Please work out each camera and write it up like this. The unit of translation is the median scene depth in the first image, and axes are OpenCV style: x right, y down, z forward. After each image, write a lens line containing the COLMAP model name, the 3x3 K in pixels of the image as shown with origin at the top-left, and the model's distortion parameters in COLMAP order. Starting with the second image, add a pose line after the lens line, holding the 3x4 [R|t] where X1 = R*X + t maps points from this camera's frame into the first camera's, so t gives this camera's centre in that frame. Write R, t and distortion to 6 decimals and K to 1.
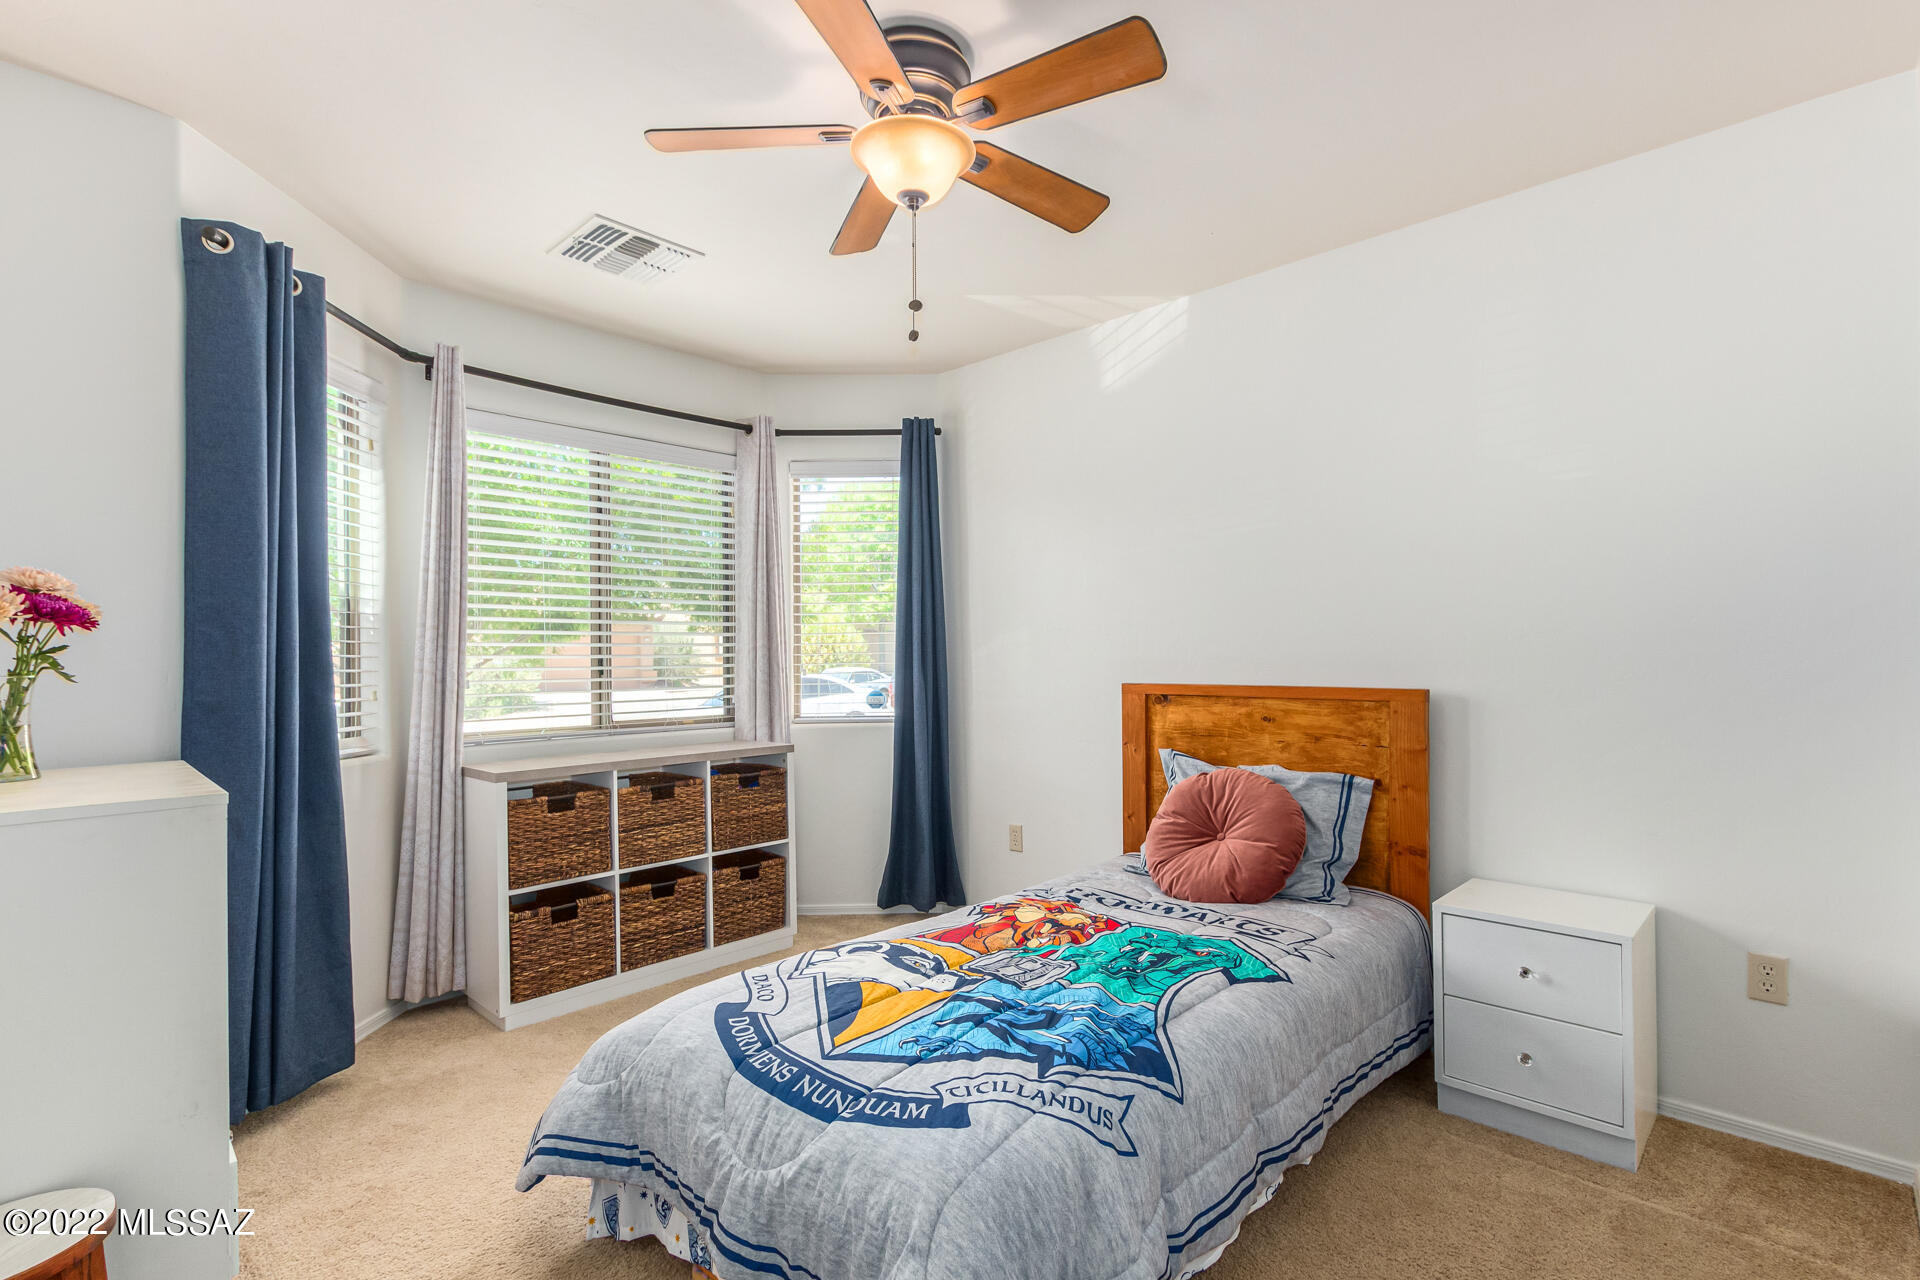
lens RADIAL K [[900.1, 0, 957.5], [0, 900.1, 641.1], [0, 0, 1]] dist [0.002865, -0.000278]
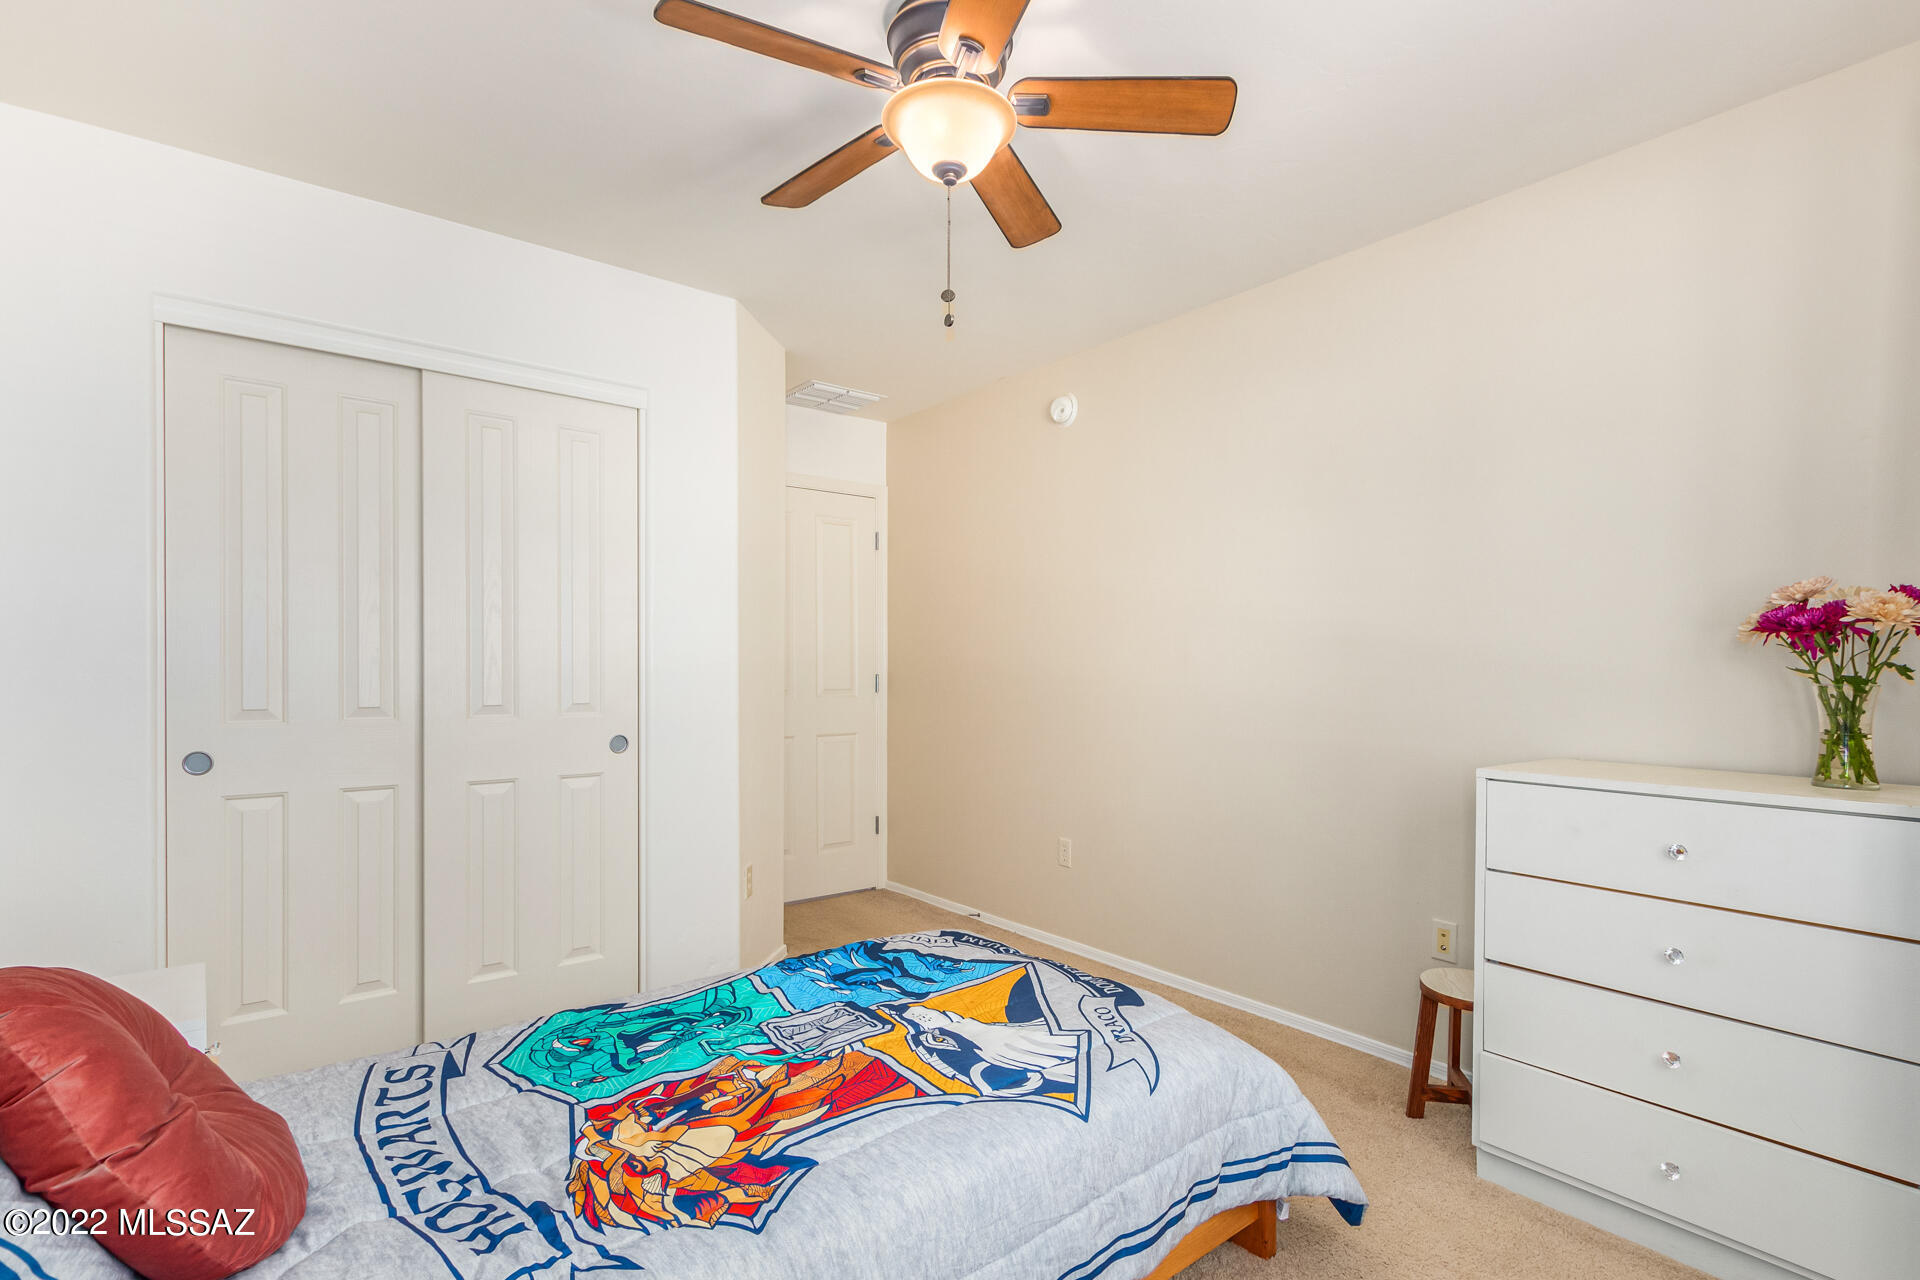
lens RADIAL K [[900.1, 0, 957.5], [0, 900.1, 641.1], [0, 0, 1]] dist [0.002865, -0.000278]
pose [[-0.990239, 0.006843, 0.139213, -0.182294], [0.000314, 0.998901, -0.046865, 0.033106], [-0.139380, -0.046364, -0.989153, 1.883327]]
